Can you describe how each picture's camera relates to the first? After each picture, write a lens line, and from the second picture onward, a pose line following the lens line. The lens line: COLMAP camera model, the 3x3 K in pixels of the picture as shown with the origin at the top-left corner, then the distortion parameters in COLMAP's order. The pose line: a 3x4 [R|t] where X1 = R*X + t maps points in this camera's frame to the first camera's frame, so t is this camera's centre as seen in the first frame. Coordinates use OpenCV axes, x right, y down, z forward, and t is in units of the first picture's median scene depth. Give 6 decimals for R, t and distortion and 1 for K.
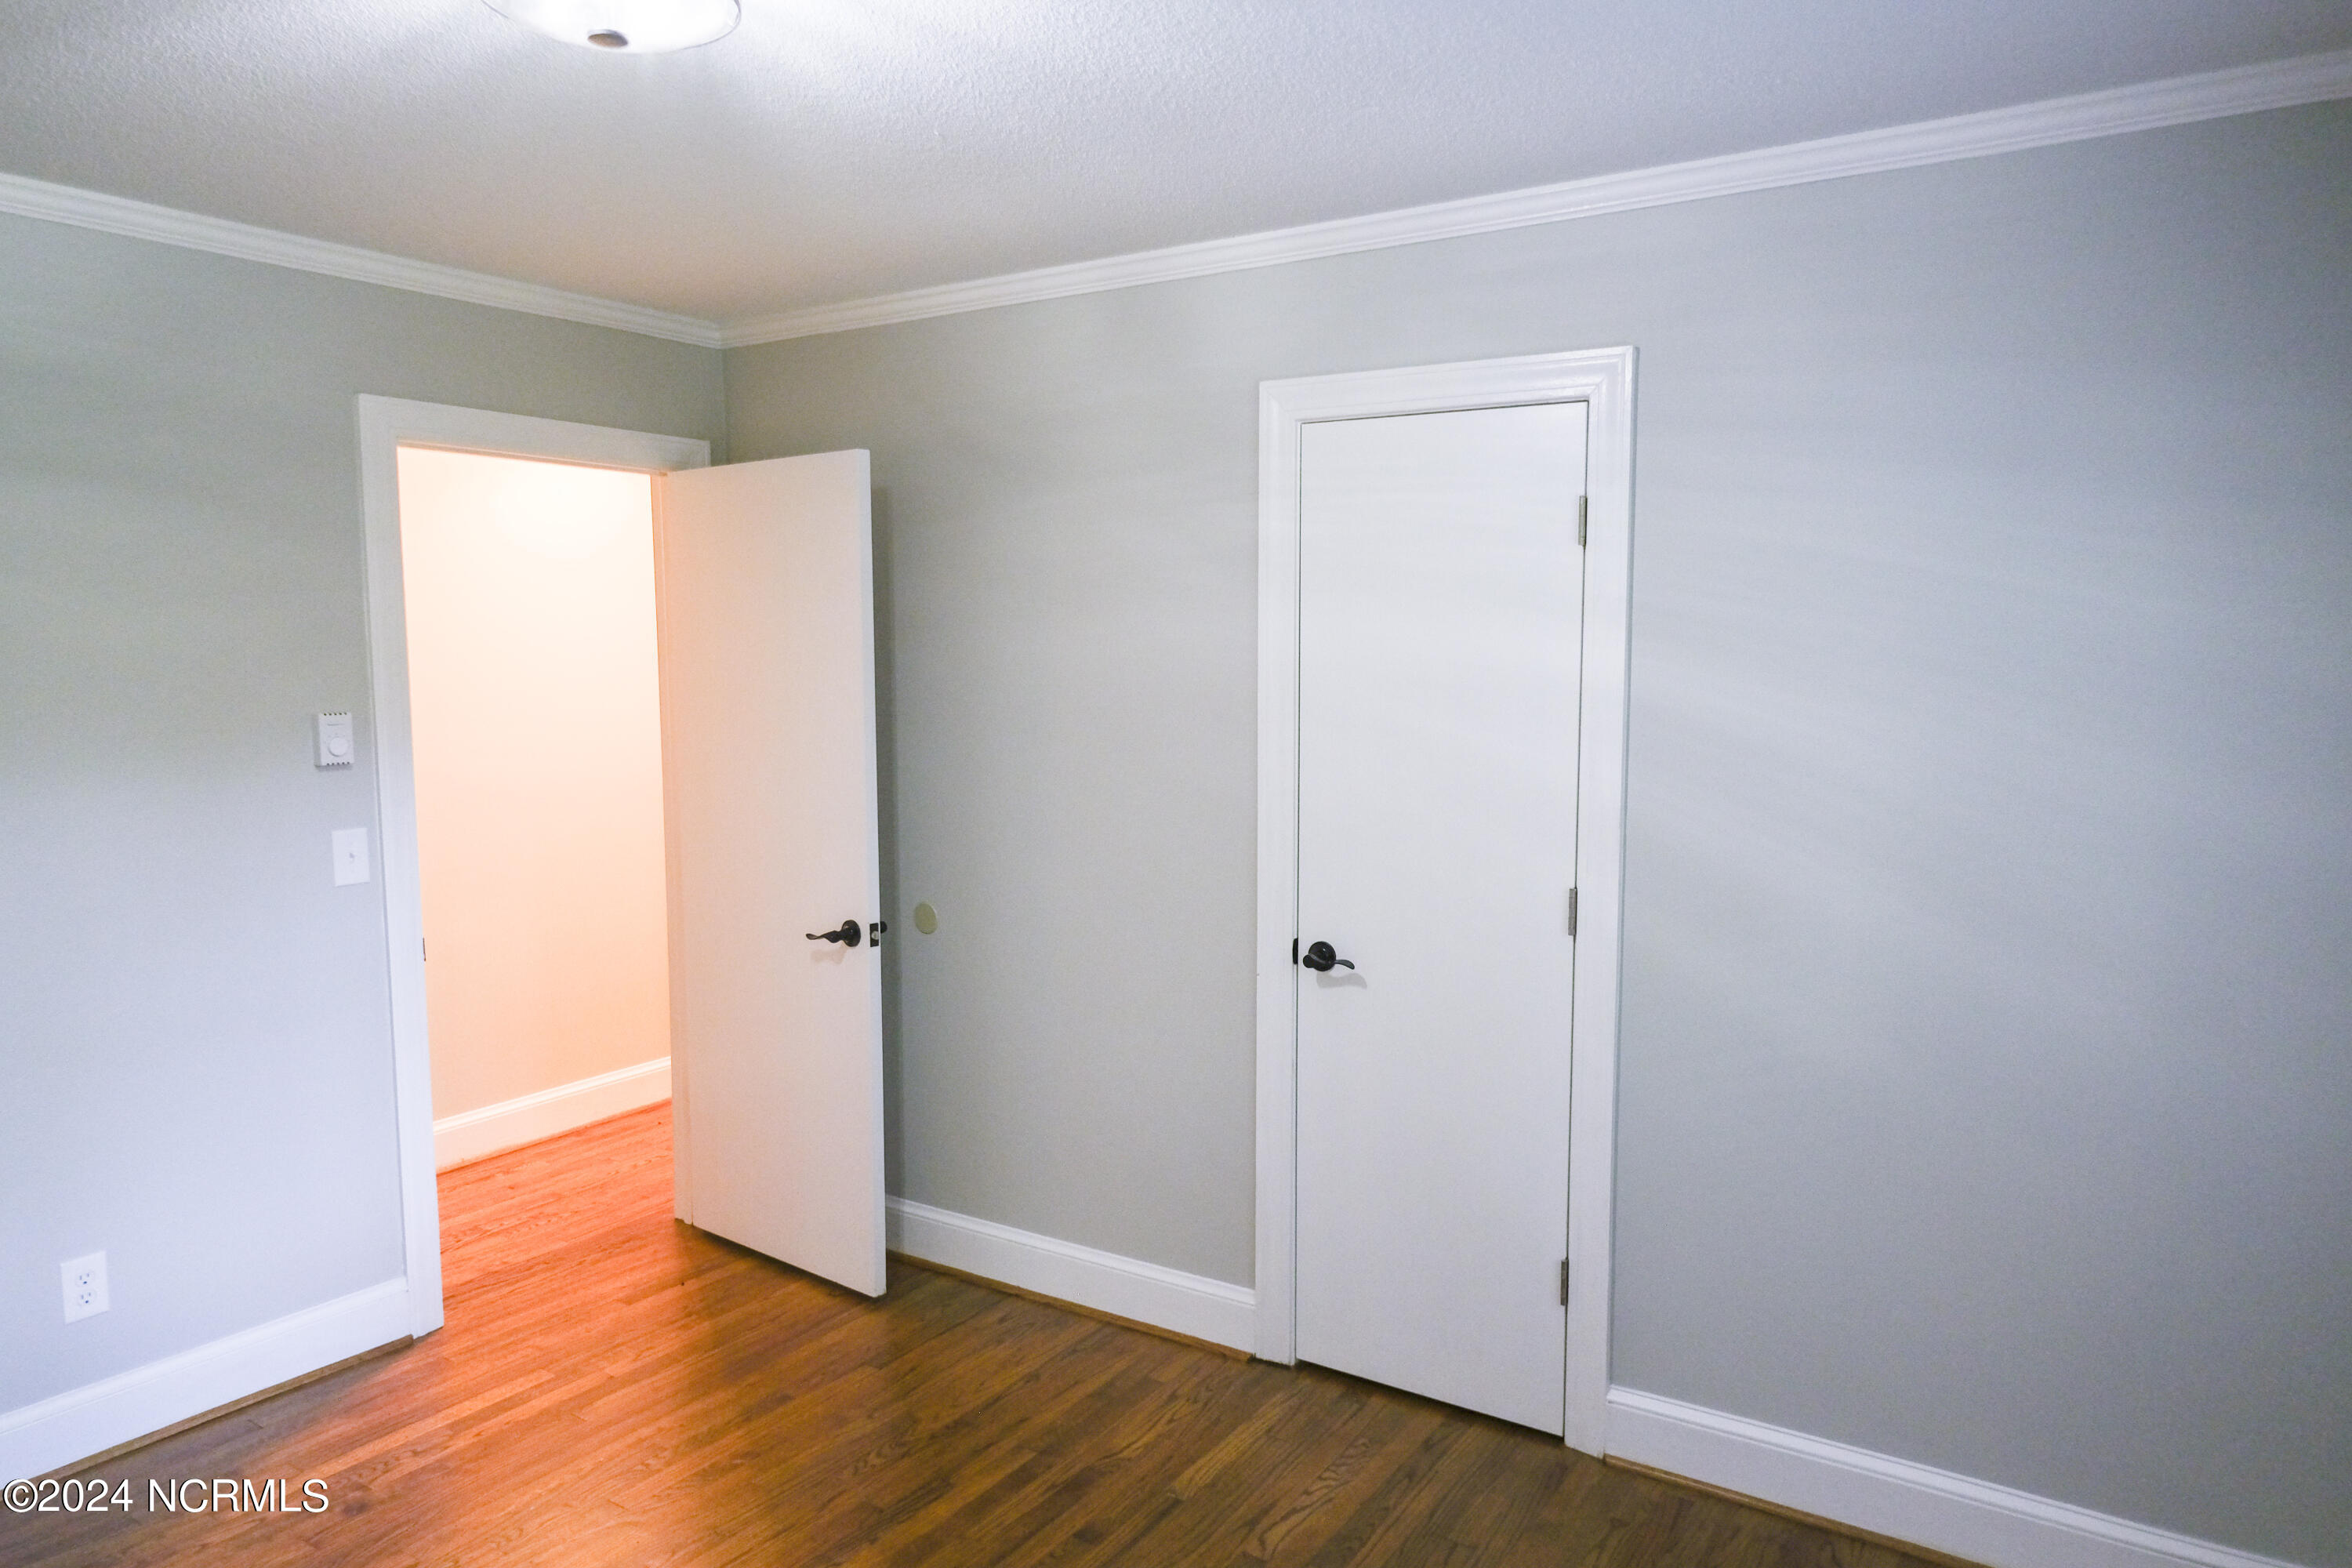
lens RADIAL K [[1566.9, 0, 1176.0], [0, 1566.9, 784.0], [0, 0, 1]] dist [0.002218, 0.000435]
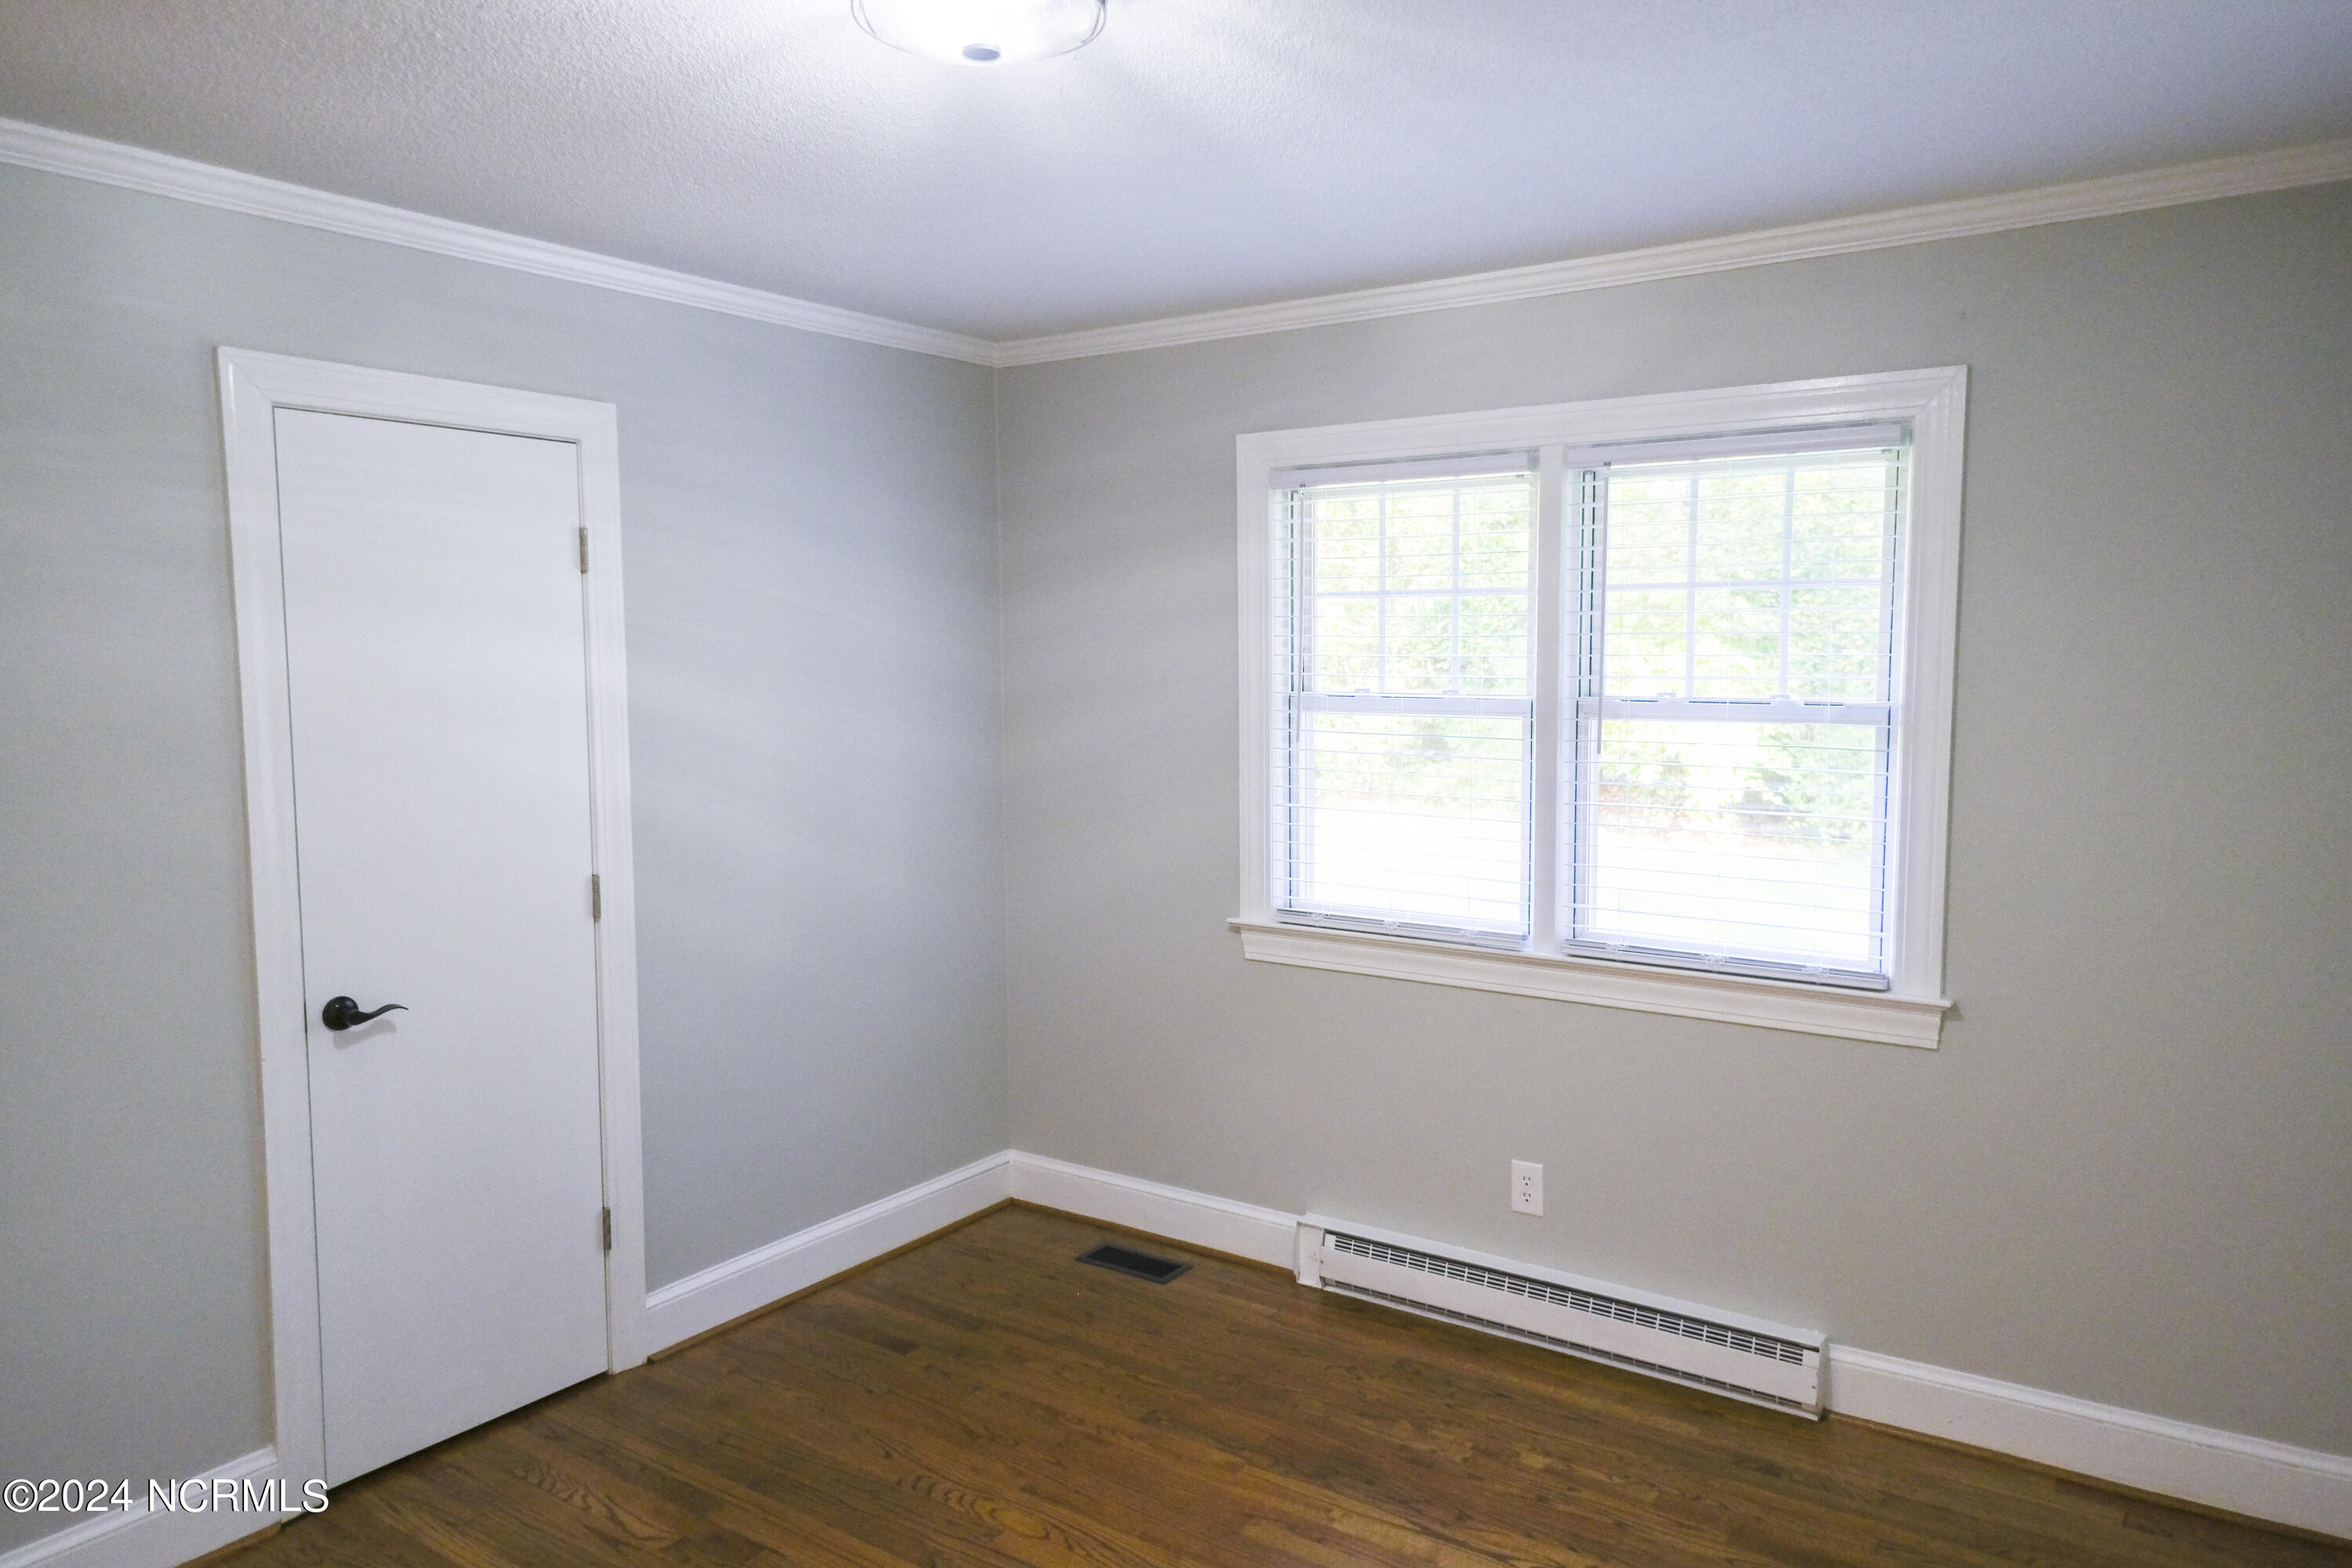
lens RADIAL K [[1559.9, 0, 1176.0], [0, 1559.9, 784.0], [0, 0, 1]] dist [0.000155, 0.001743]
pose [[0.030719, -0.083243, 0.996056, -0.848728], [0.102463, 0.991538, 0.079705, -0.045296], [-0.994262, 0.099611, 0.038989, 0.538191]]
